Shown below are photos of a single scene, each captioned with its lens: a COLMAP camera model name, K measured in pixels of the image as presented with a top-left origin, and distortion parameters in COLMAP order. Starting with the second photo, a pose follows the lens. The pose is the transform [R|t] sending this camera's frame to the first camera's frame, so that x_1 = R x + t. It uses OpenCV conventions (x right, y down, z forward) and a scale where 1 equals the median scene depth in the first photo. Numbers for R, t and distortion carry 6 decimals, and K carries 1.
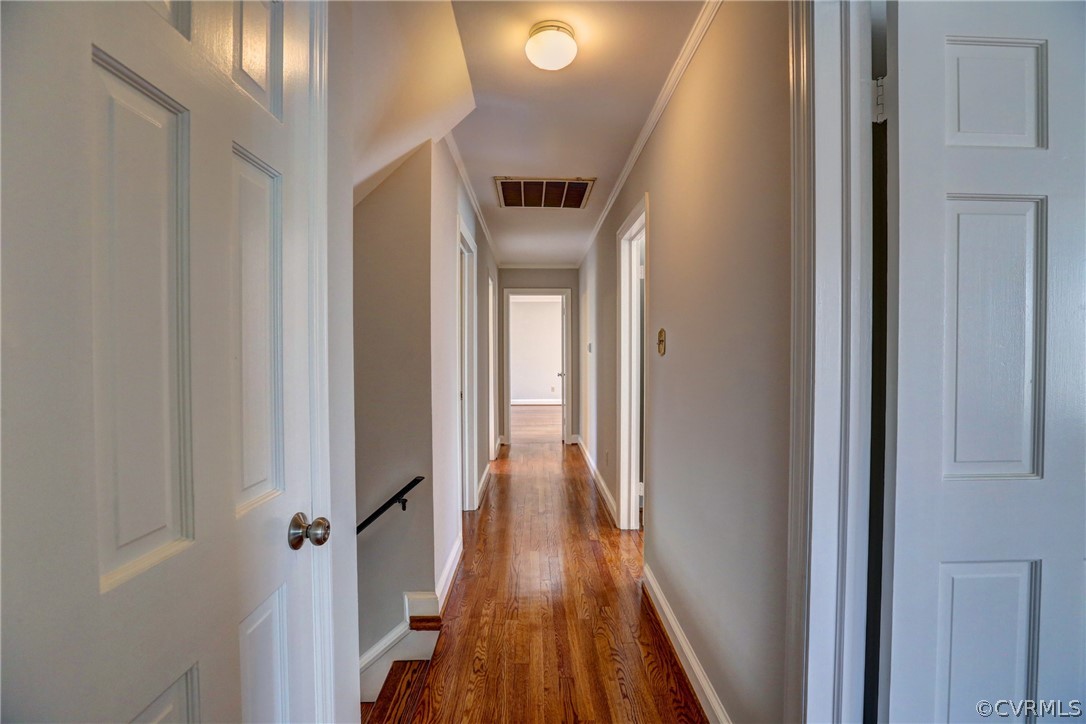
lens RADIAL K [[488.5, 0, 539.9], [0, 488.5, 360.9], [0, 0, 1]] dist [-0.000126, -0.000091]
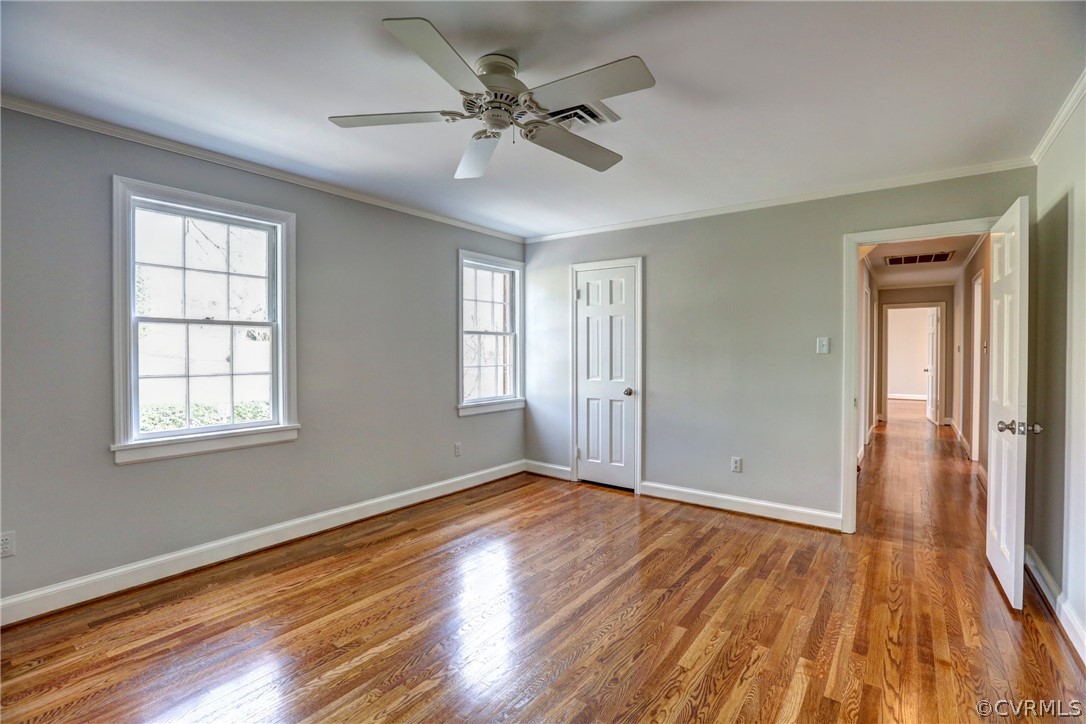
lens RADIAL K [[523.6, 0, 561.9], [0, 523.6, 360.6], [0, 0, 1]] dist [0.015708, -0.000068]
pose [[0.827802, 0.013066, -0.560869, 0.010369], [-0.014579, 0.999892, 0.001777, 0.017625], [0.560832, 0.006706, 0.827903, -0.755763]]
